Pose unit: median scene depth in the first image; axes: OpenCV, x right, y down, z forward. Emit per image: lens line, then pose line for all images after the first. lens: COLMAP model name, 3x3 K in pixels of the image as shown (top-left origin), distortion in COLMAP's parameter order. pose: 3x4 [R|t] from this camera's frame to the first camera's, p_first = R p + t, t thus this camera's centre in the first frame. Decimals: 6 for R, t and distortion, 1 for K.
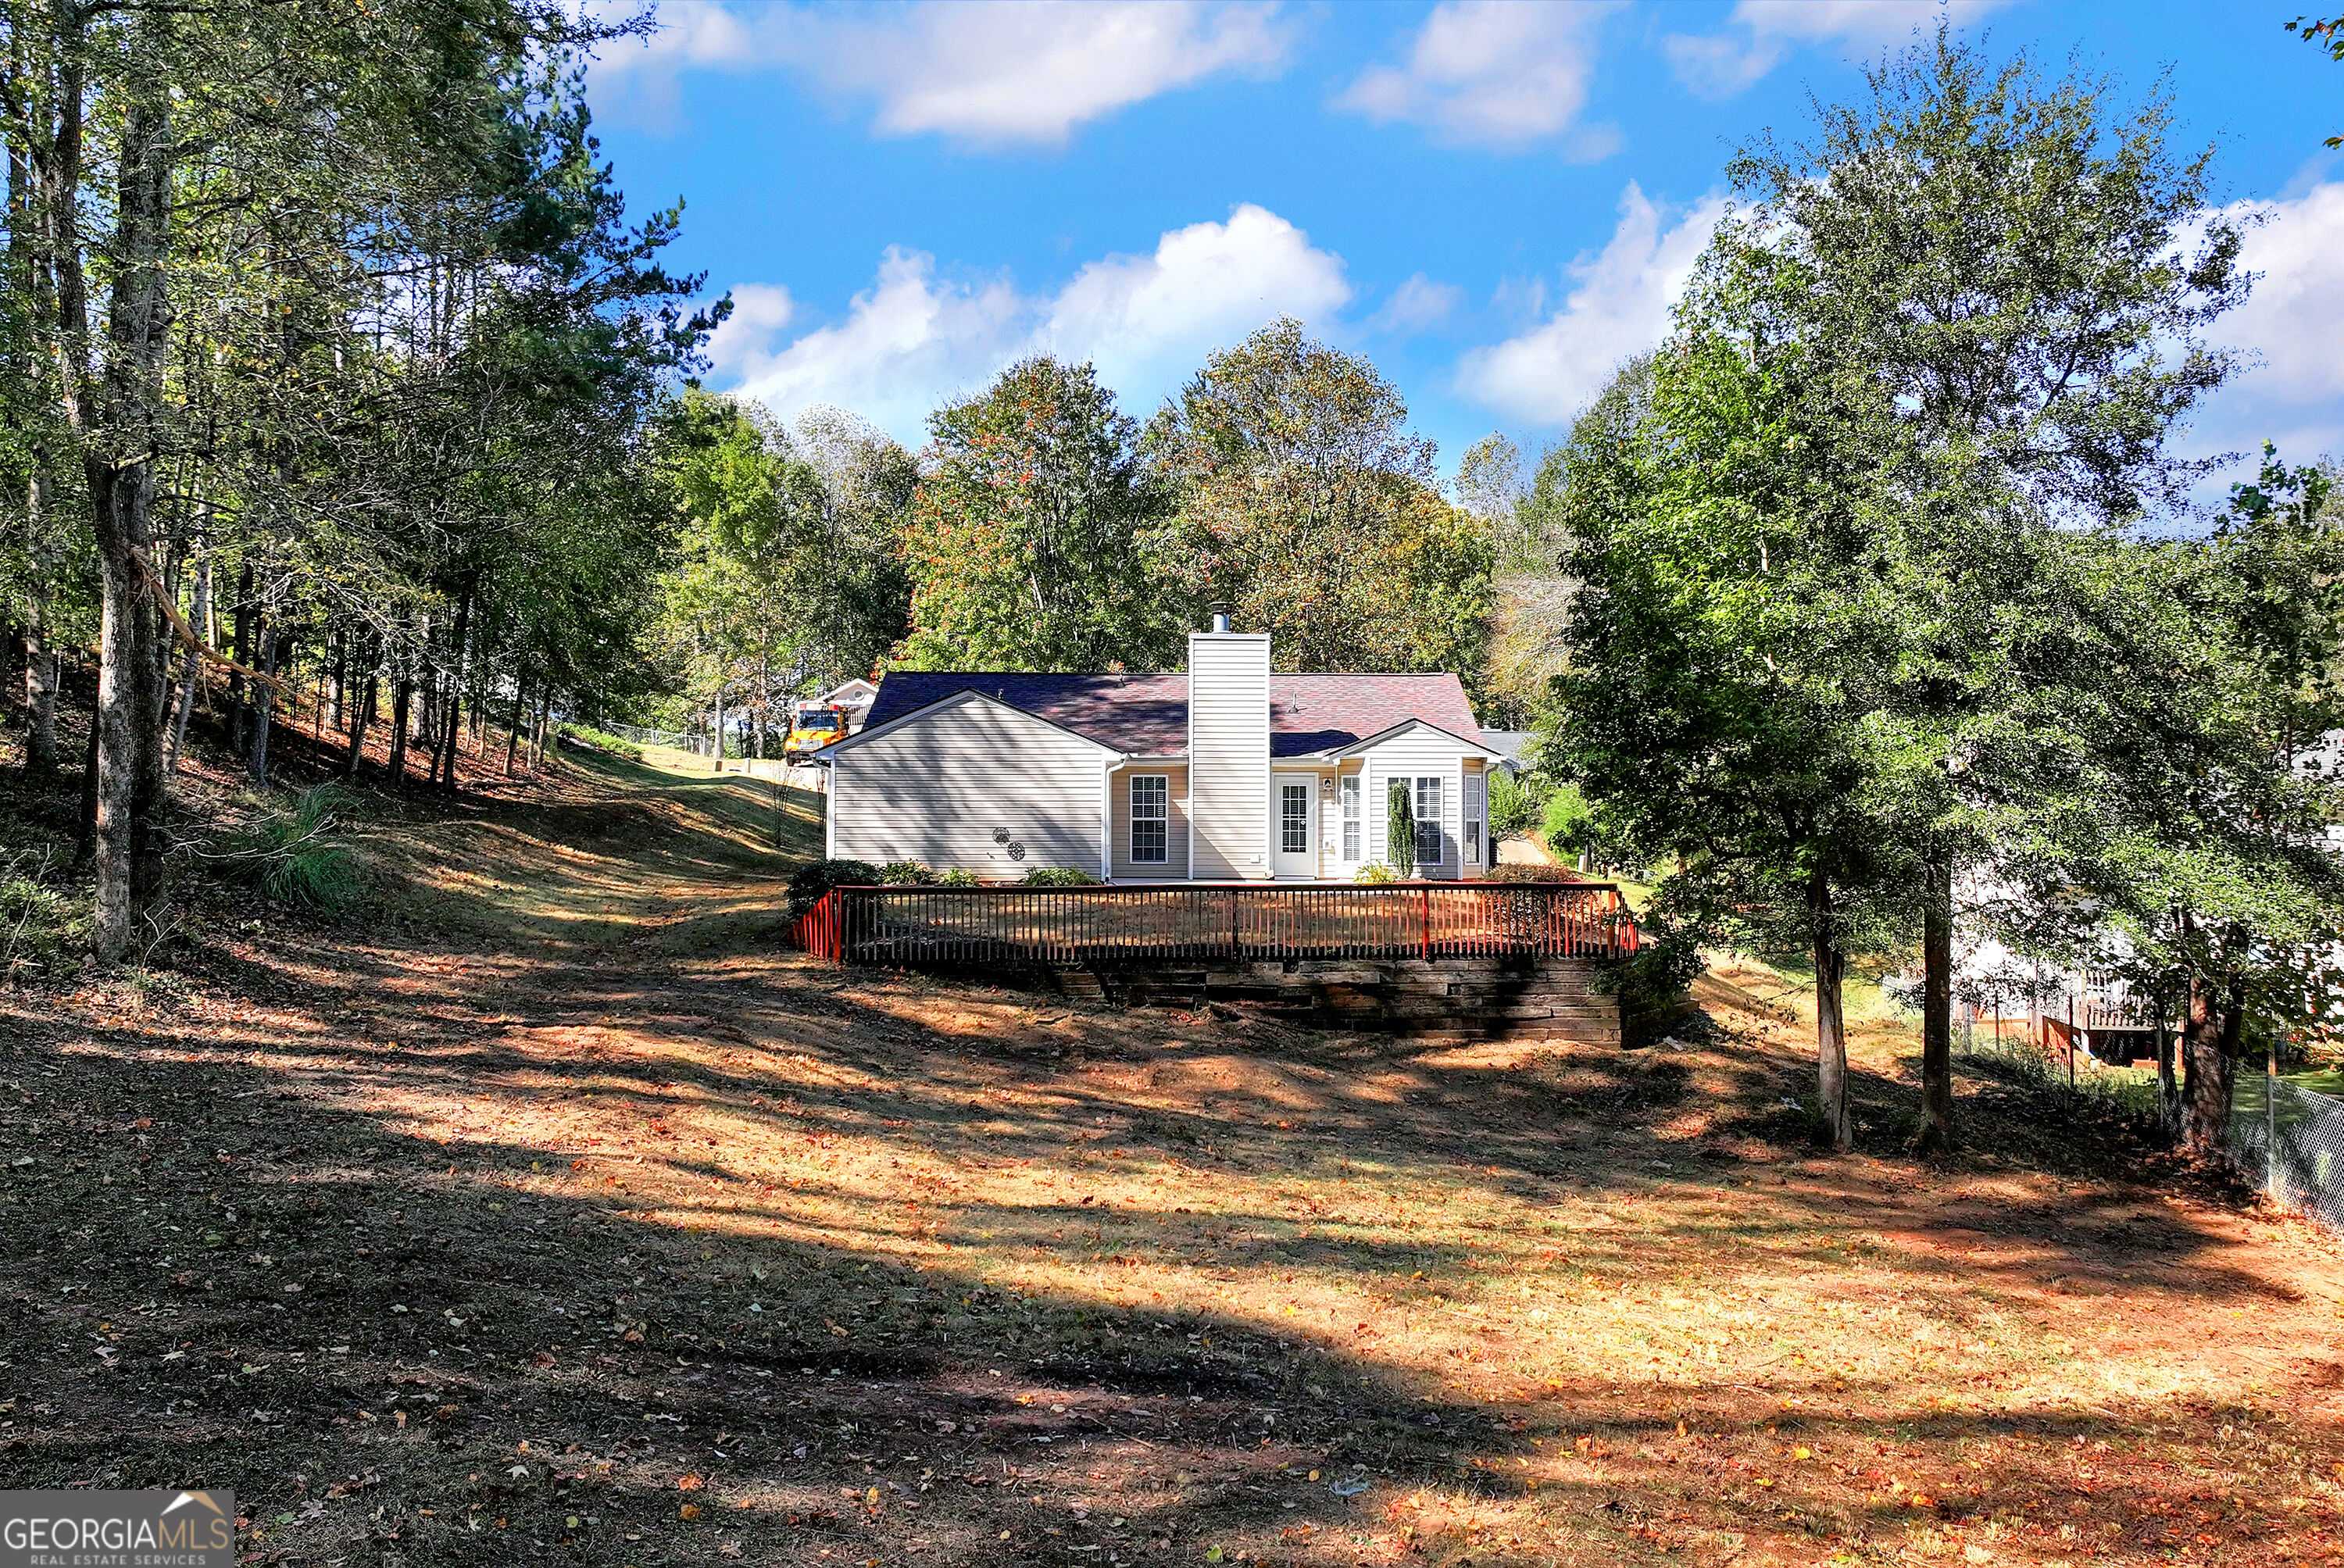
lens RADIAL K [[2070.8, 0, 1130.6], [0, 2070.8, 787.4], [0, 0, 1]] dist [0.002929, 0.002087]
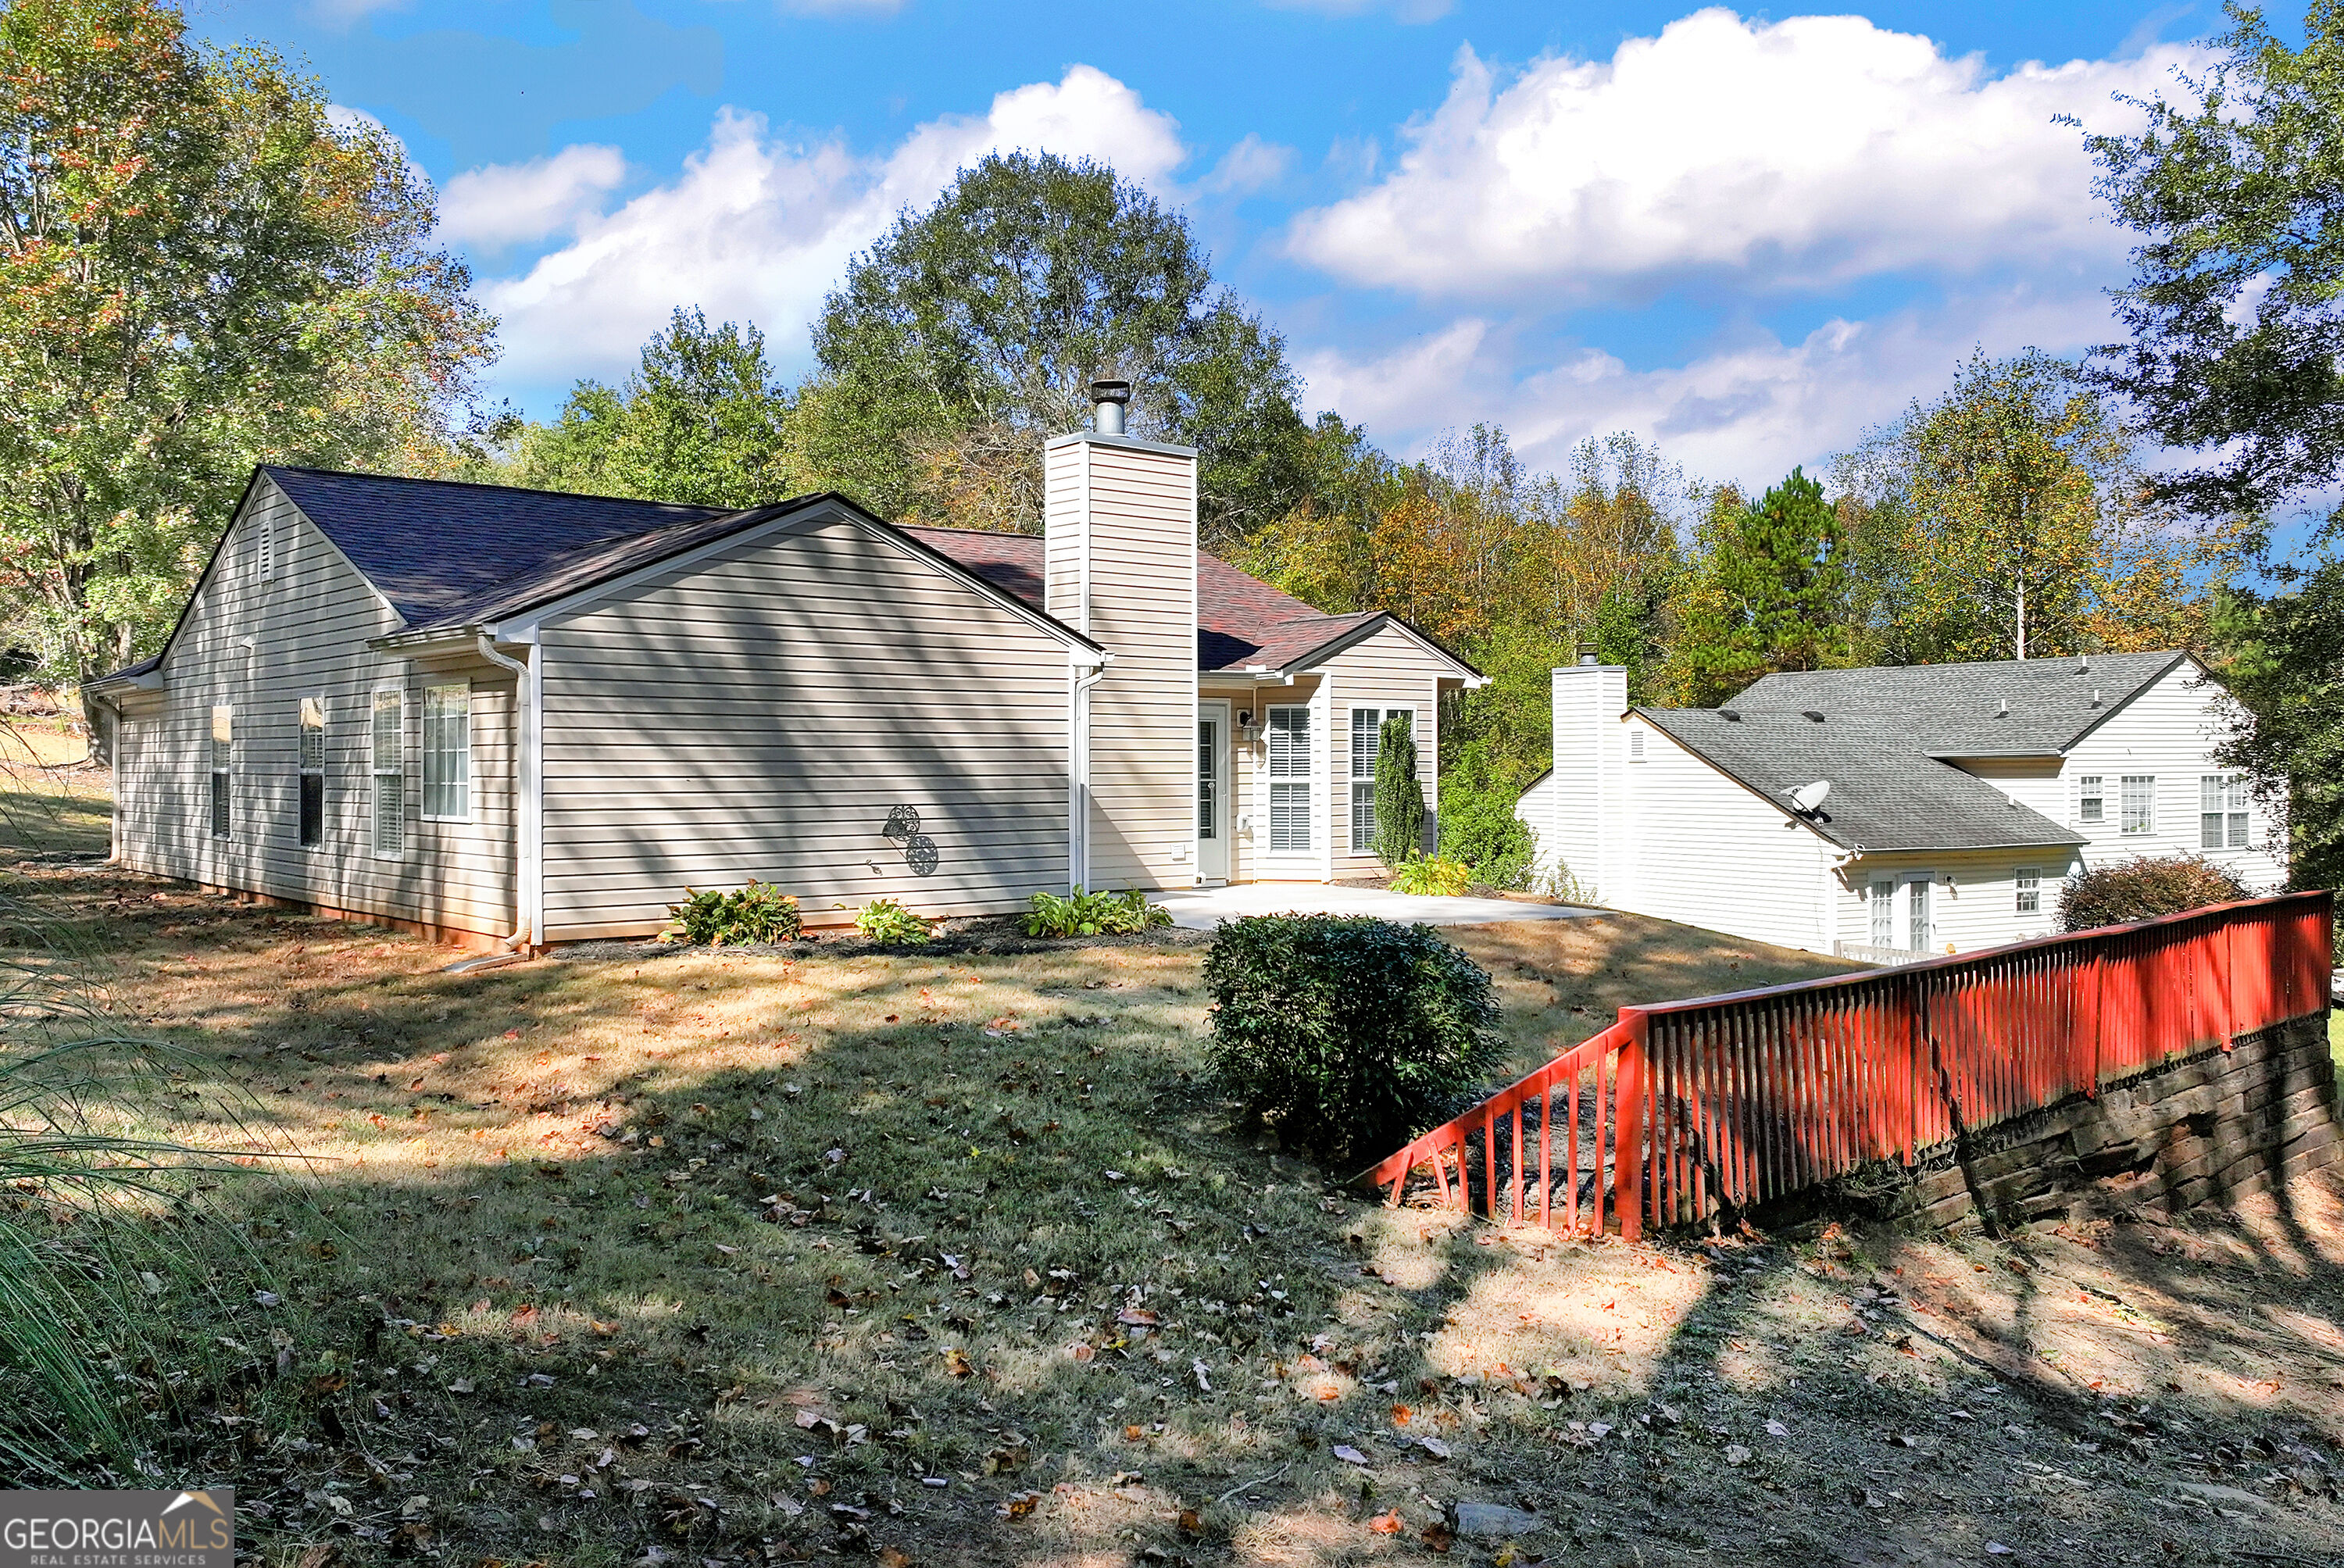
lens RADIAL K [[1990.4, 0, 1179.0], [0, 1990.4, 741.7], [0, 0, 1]] dist [-0.000454, 0.000087]
pose [[0.779596, 0.004794, 0.626265, -0.271319], [-0.006871, 0.999976, 0.000899, 0.004350], [-0.626245, -0.005004, 0.779610, 0.582443]]
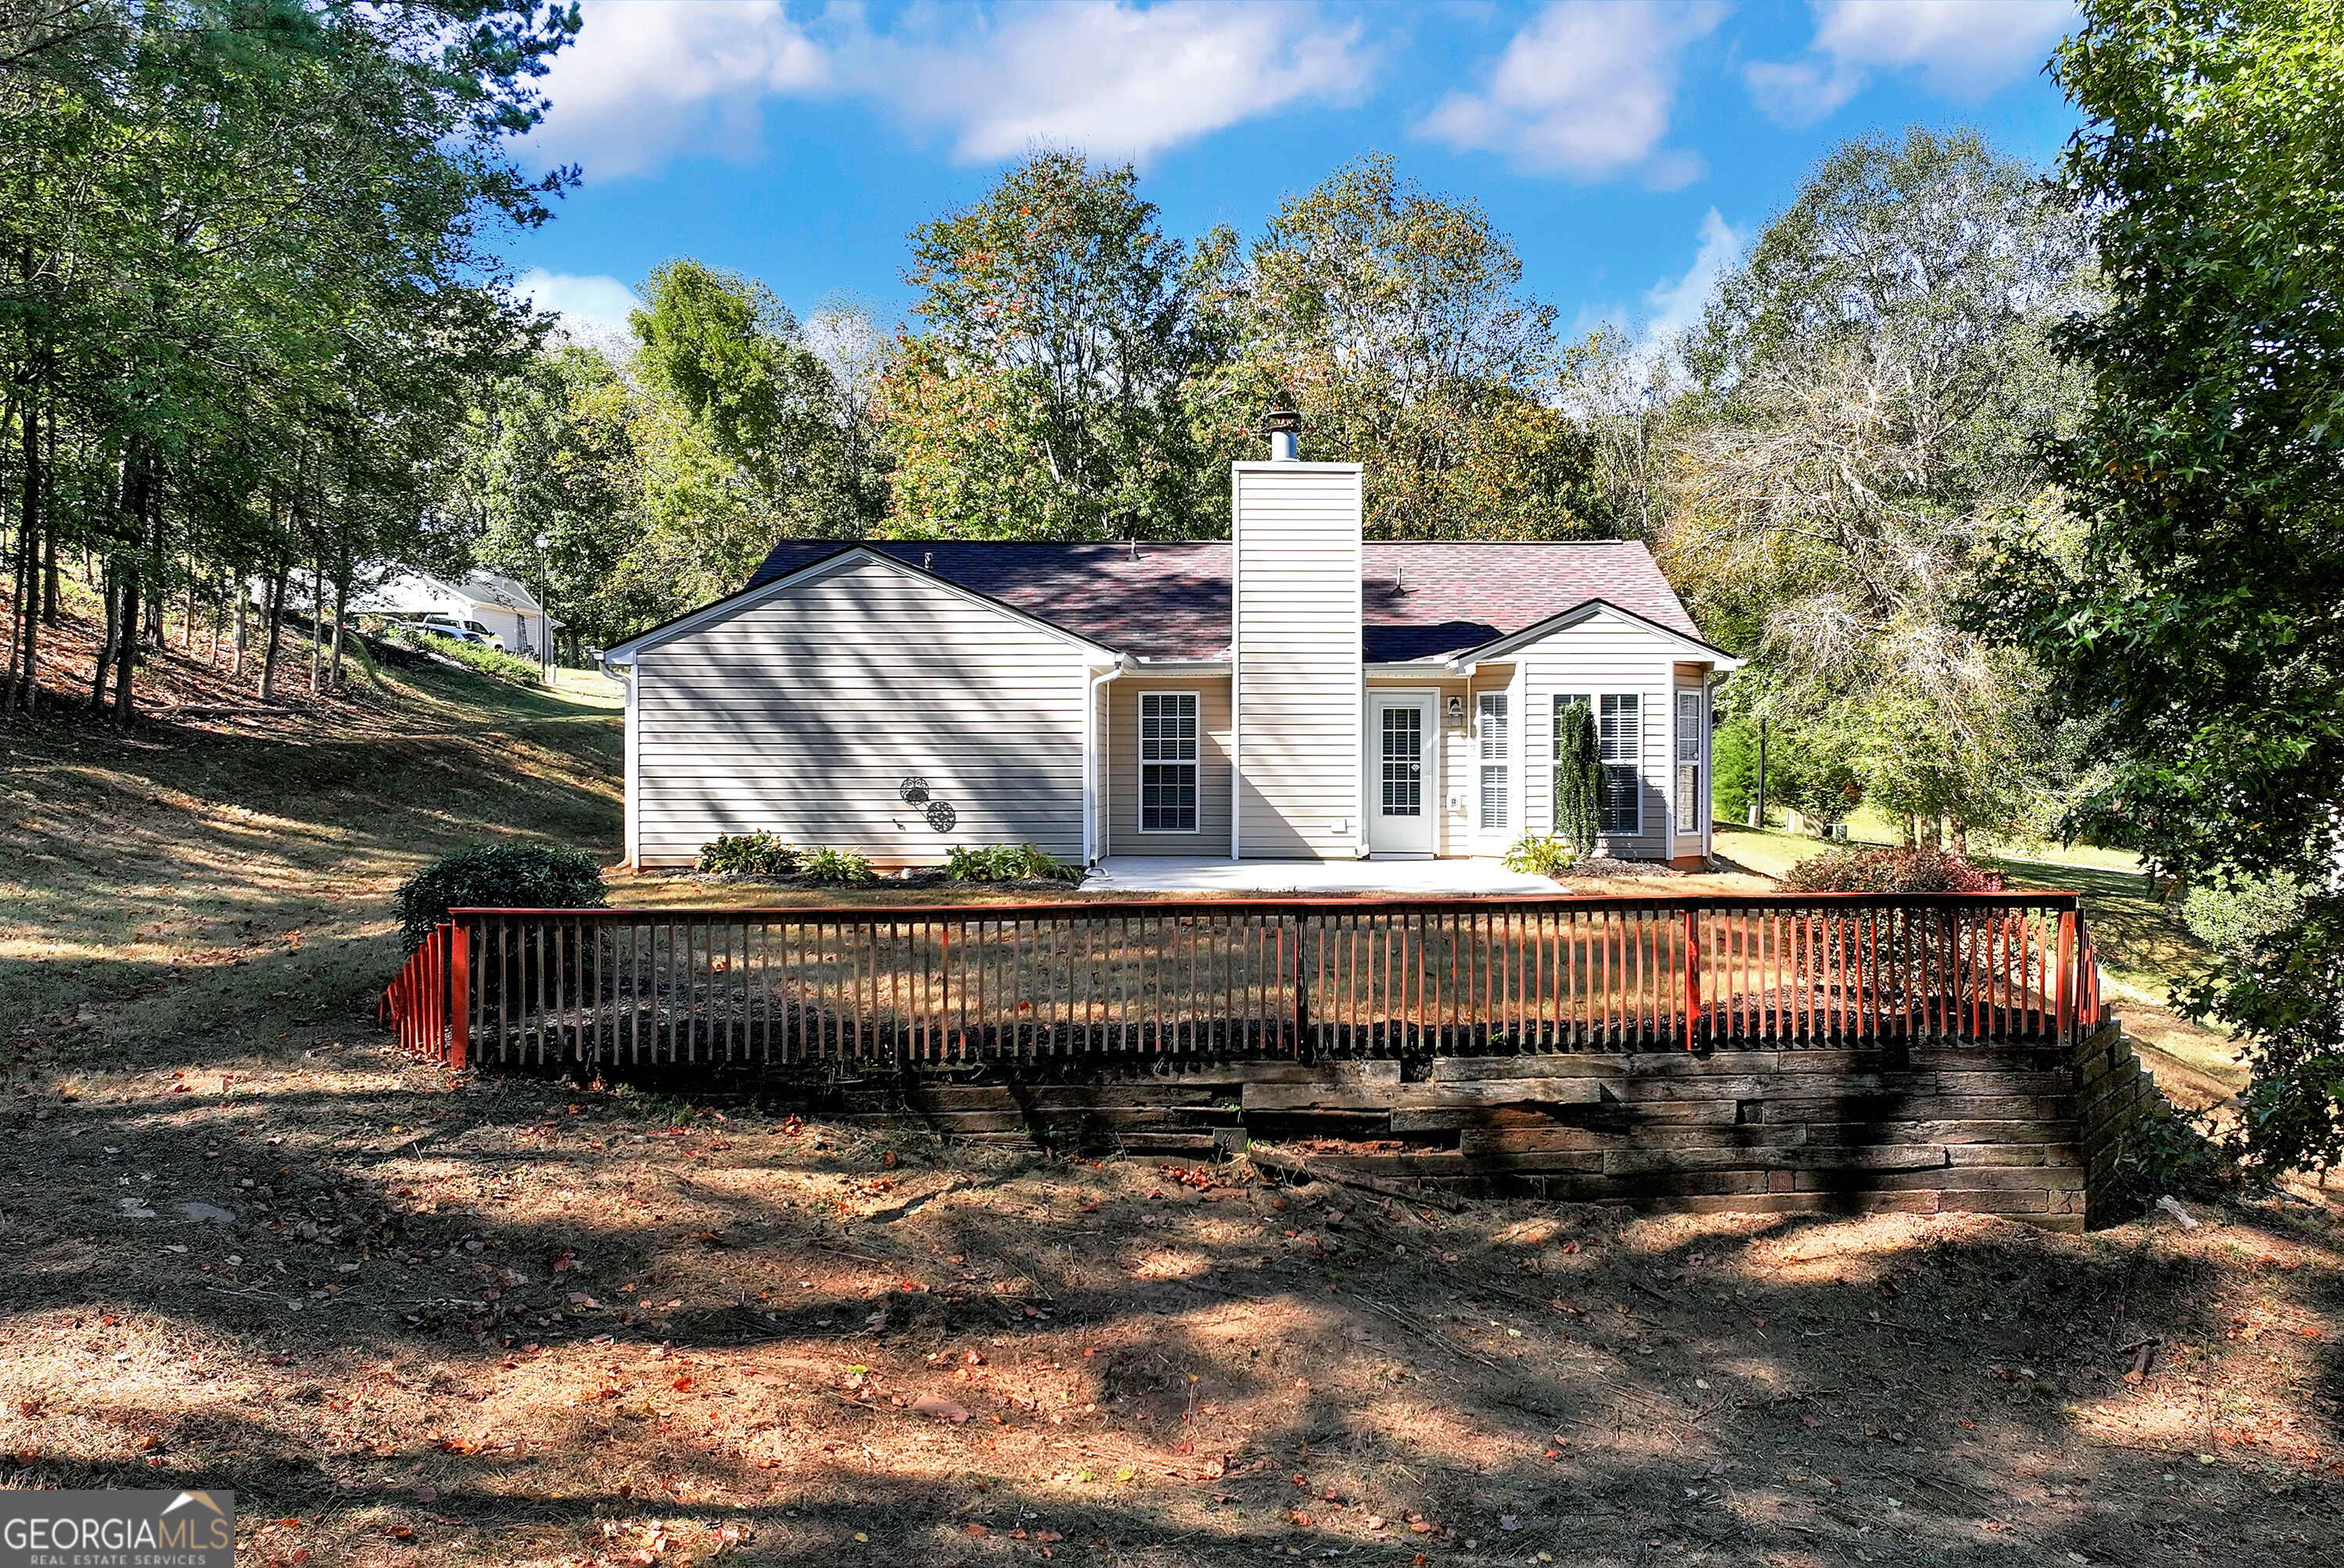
lens RADIAL K [[1990.4, 0, 1179.0], [0, 1990.4, 741.7], [0, 0, 1]] dist [-0.000454, 0.000087]
pose [[0.999844, -0.001885, -0.017574, 0.022530], [0.001999, 0.999977, 0.006478, 0.005186], [0.017561, -0.006512, 0.999825, 0.400413]]
